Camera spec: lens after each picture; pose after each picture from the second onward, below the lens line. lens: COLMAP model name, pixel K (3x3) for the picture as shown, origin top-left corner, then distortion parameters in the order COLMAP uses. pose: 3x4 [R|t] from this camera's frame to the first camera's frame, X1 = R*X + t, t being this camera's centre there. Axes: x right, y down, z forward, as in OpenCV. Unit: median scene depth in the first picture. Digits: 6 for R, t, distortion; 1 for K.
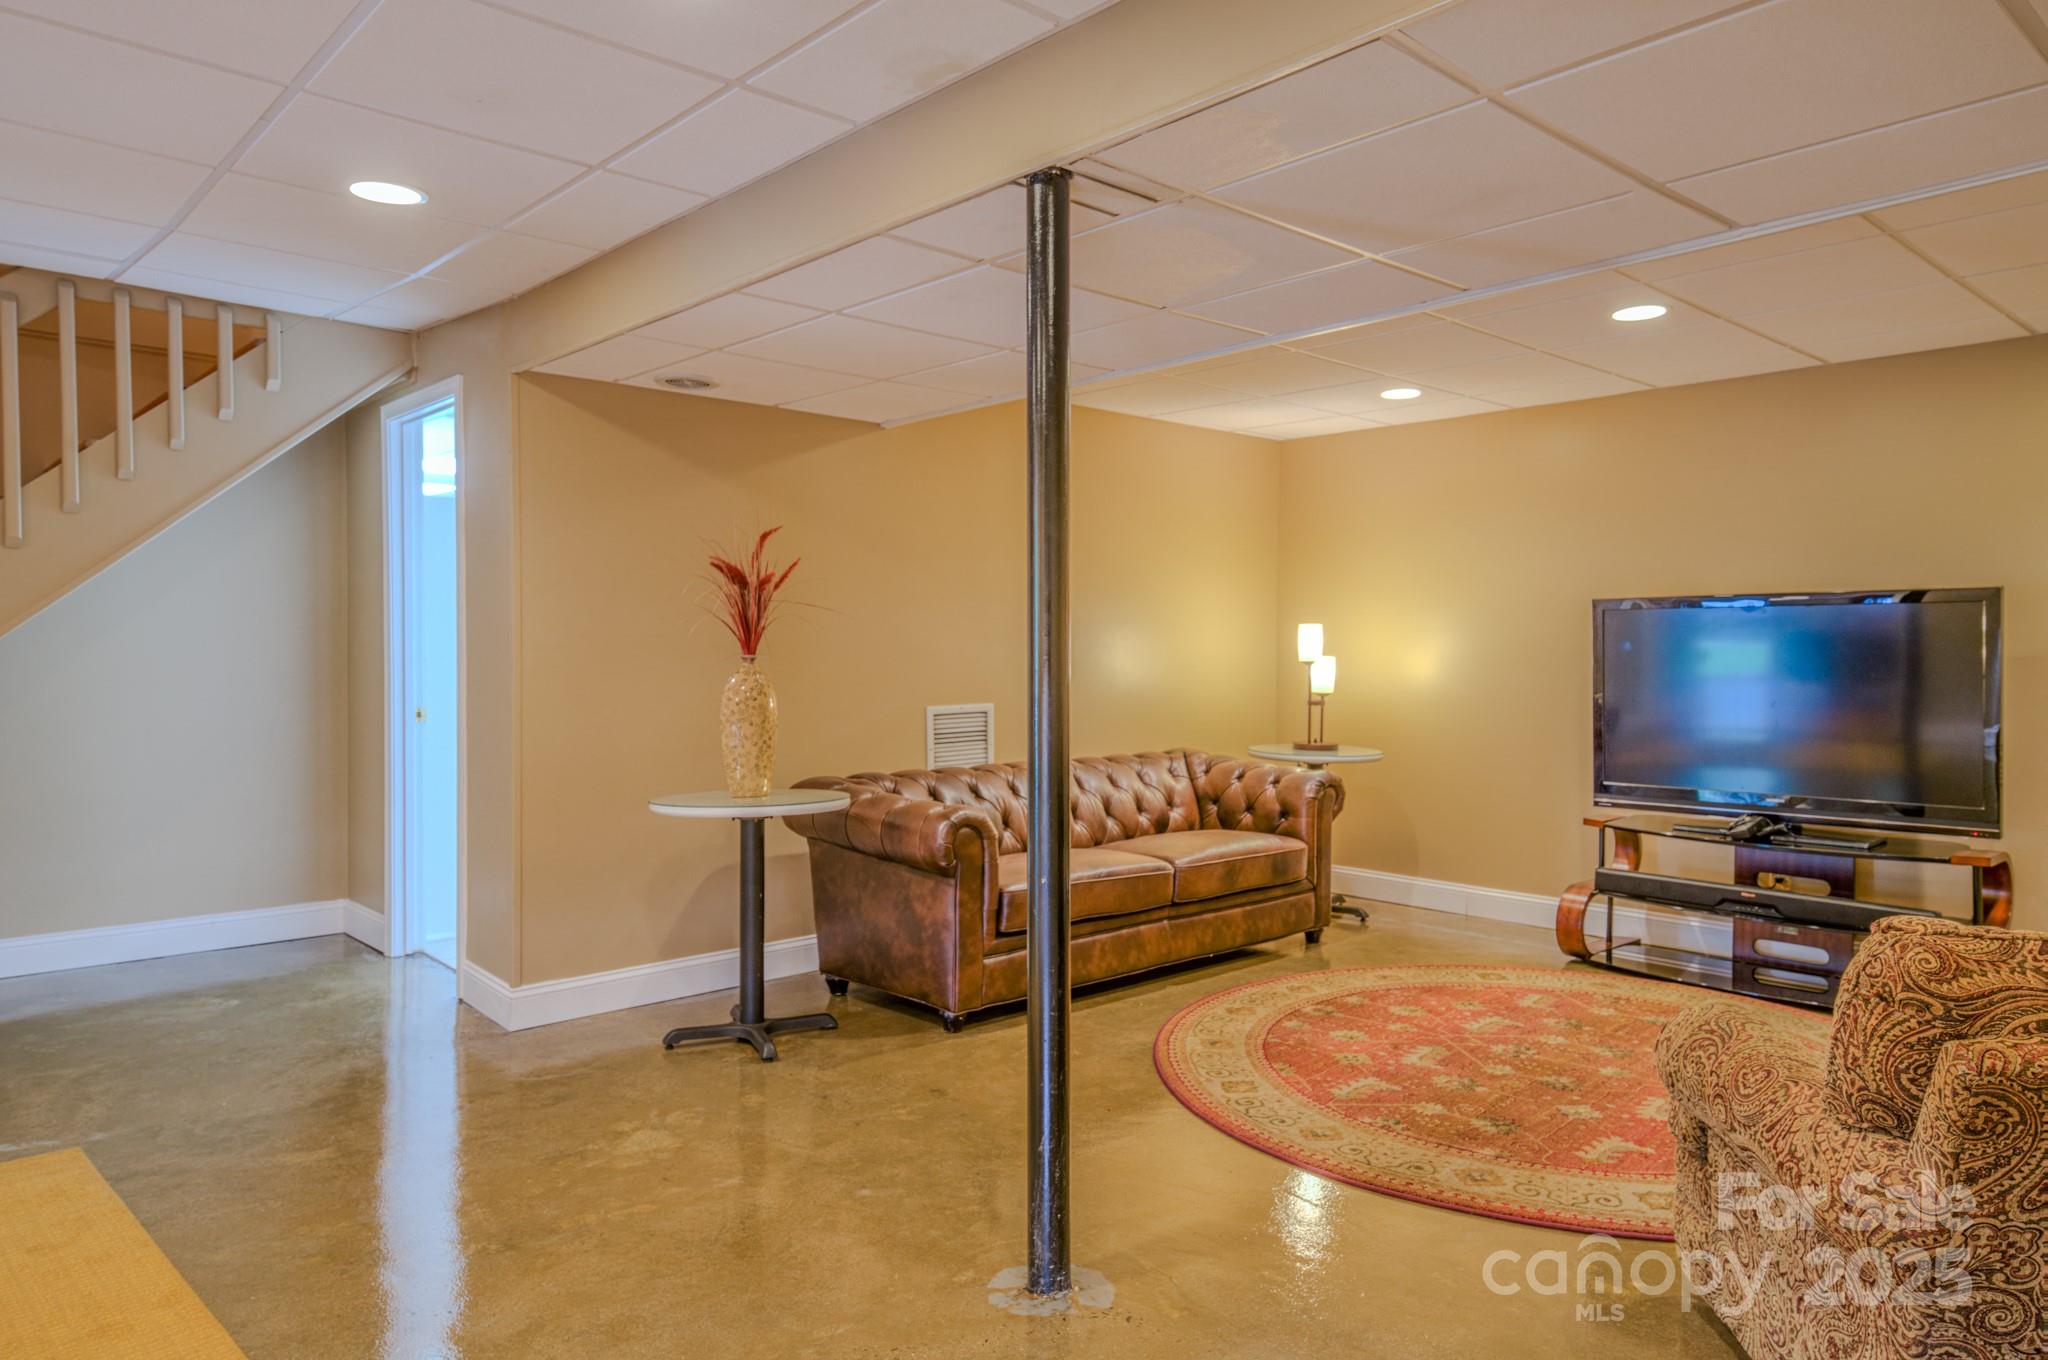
lens RADIAL K [[1340.7, 0, 1024.6], [0, 1340.7, 675.4], [0, 0, 1]] dist [0.027379, 0.002581]
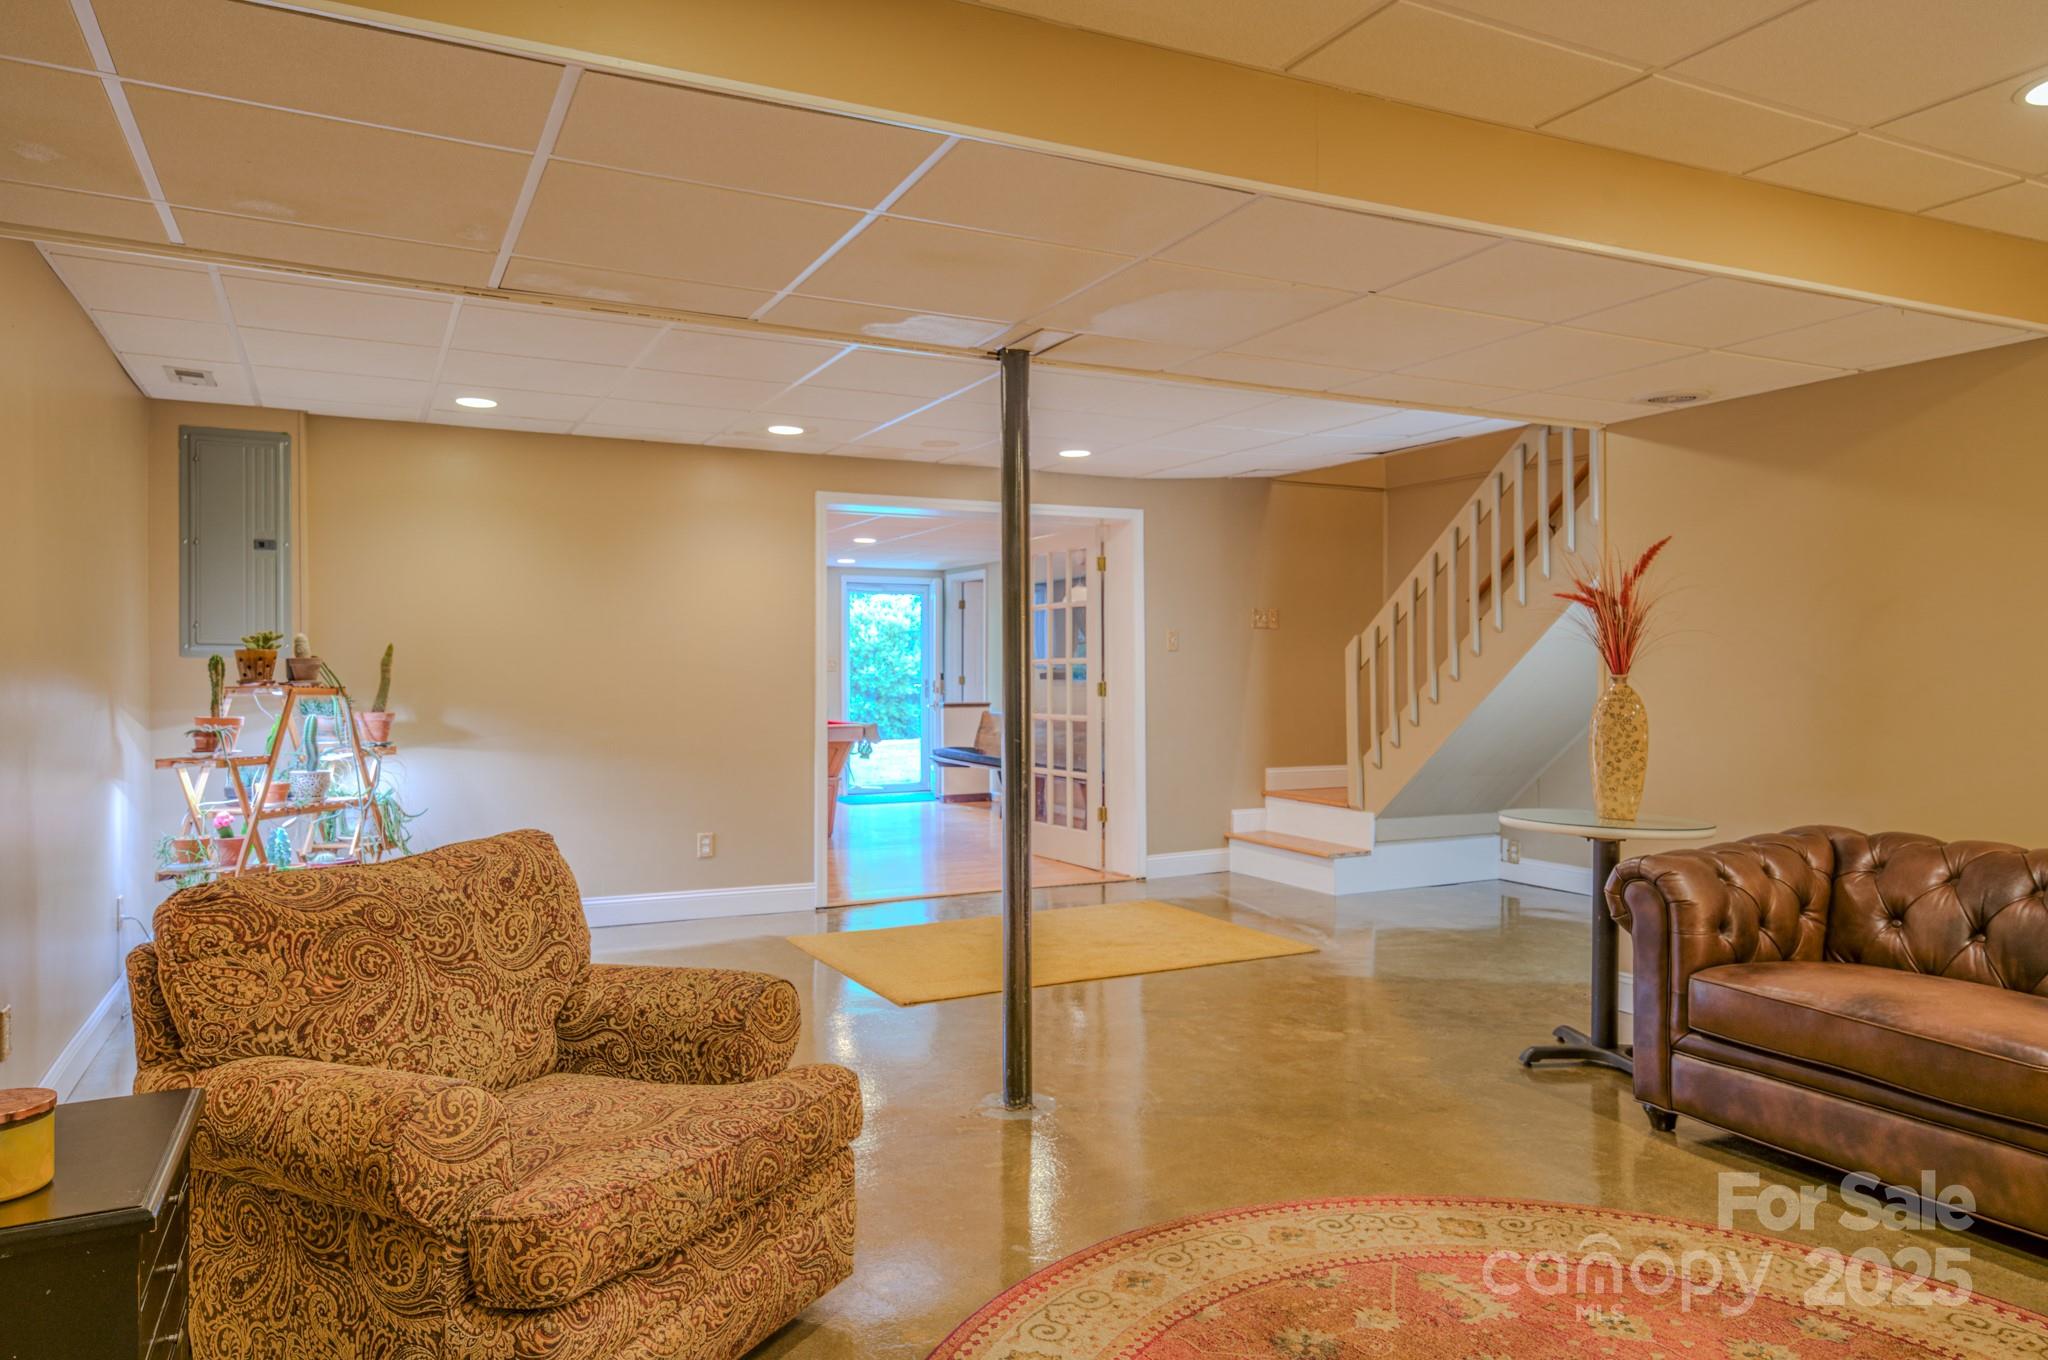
lens RADIAL K [[1340.7, 0, 1014.3], [0, 1340.7, 678.3], [0, 0, 1]] dist [0.027379, 0.002581]
pose [[-0.273567, 0.001790, -0.961851, 0.946286], [-0.017459, 0.999824, 0.006826, -0.012980], [0.961695, 0.018660, -0.273487, 0.923050]]
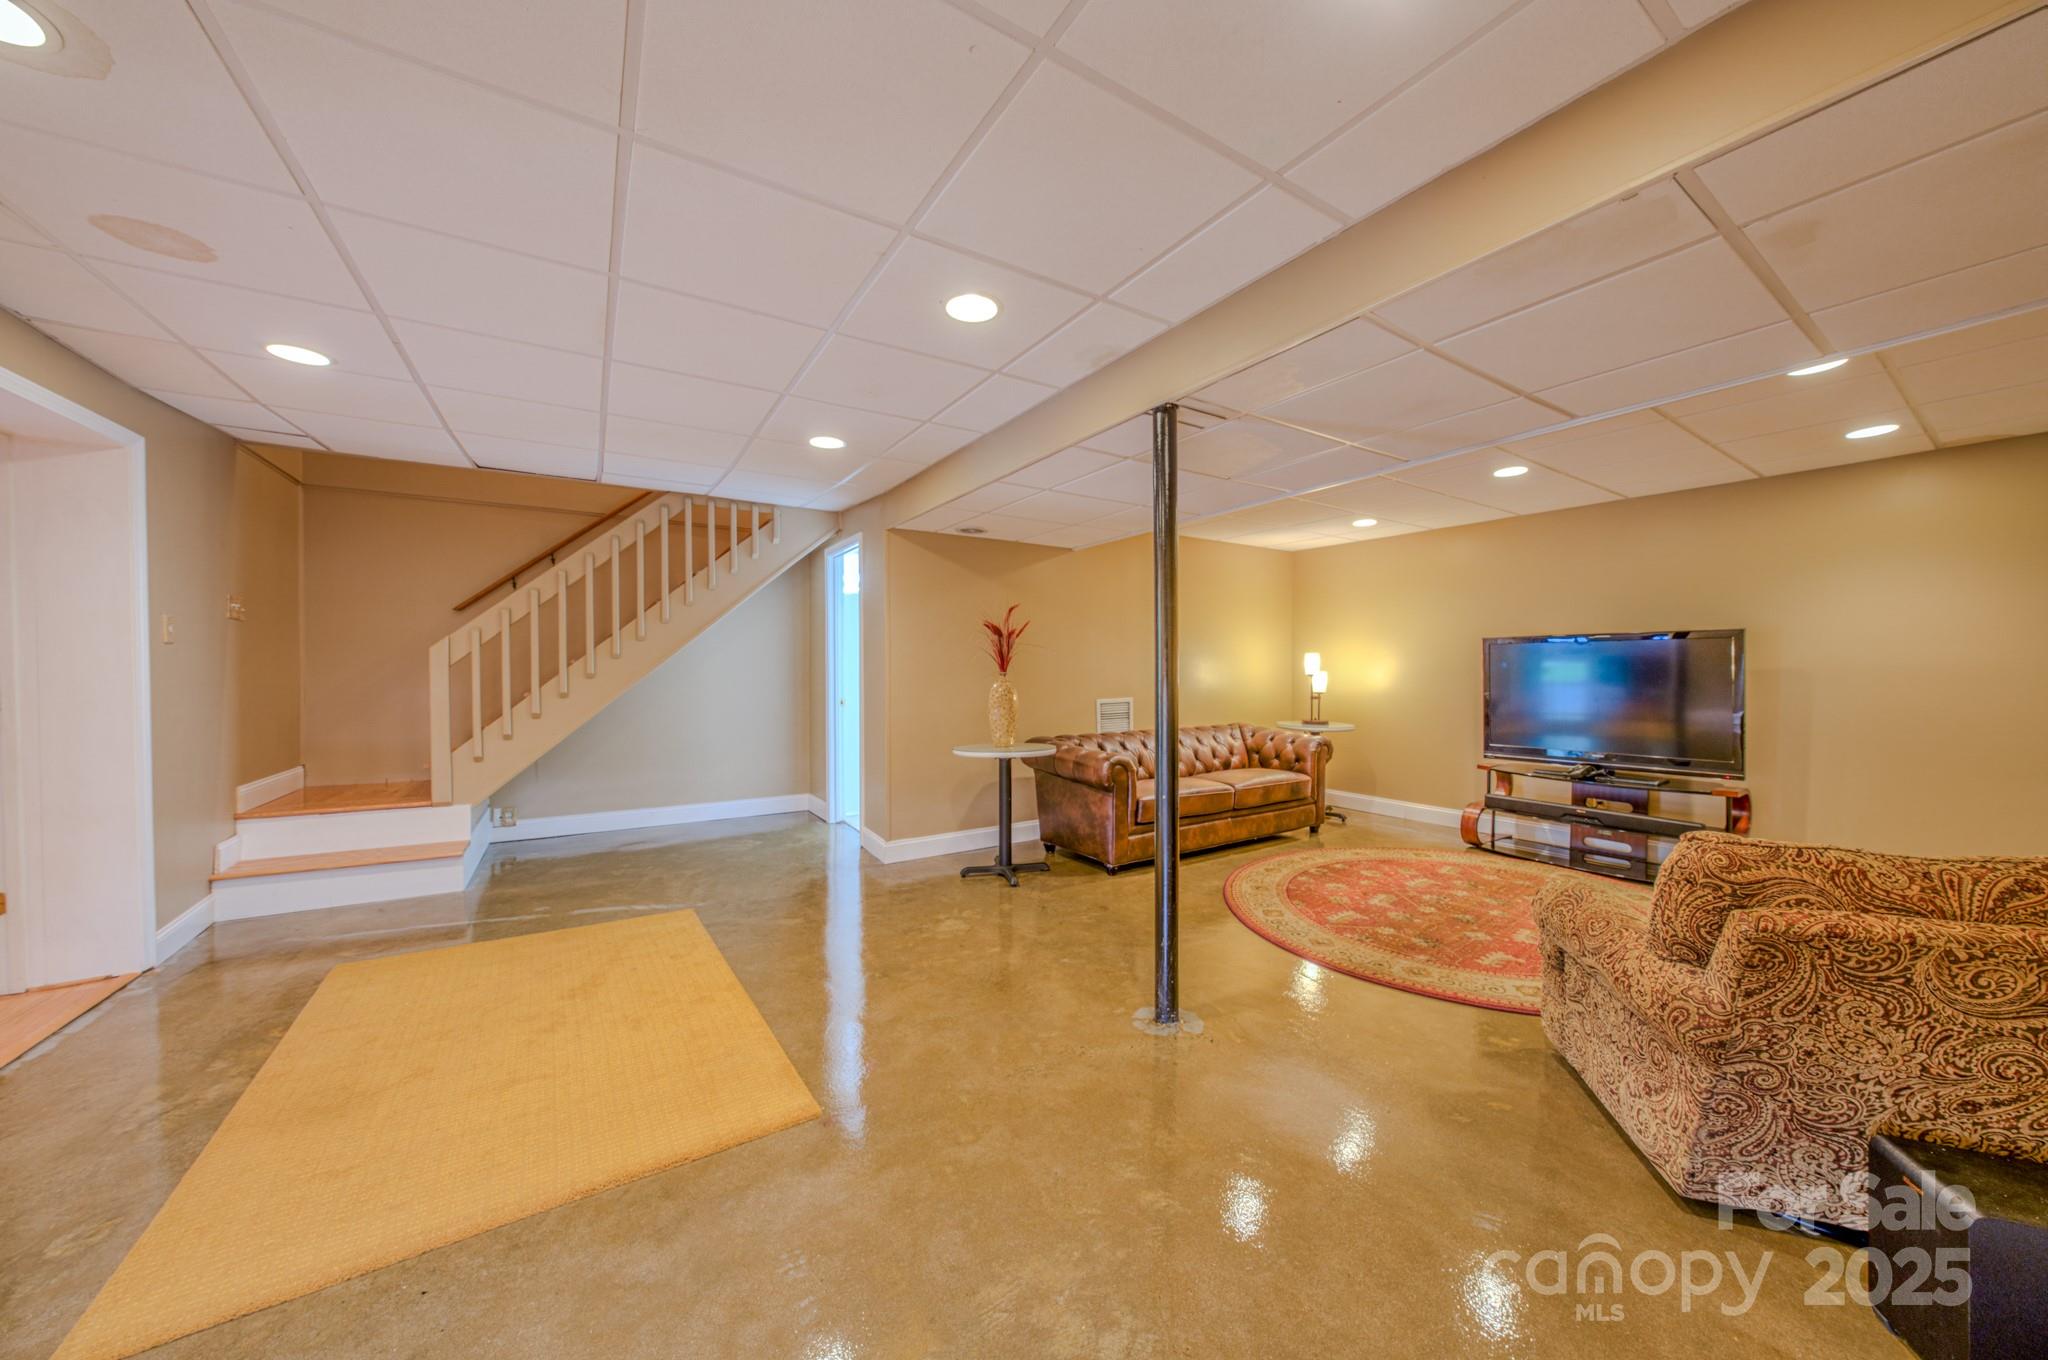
lens RADIAL K [[699.0, 0, 1021.2], [0, 699.0, 683.5], [0, 0, 1]] dist [-0.024673, 0.004268]
pose [[0.984563, -0.000972, -0.175029, -0.007659], [0.001372, 0.999997, 0.002161, -0.001550], [0.175026, -0.002367, 0.984561, 0.032791]]
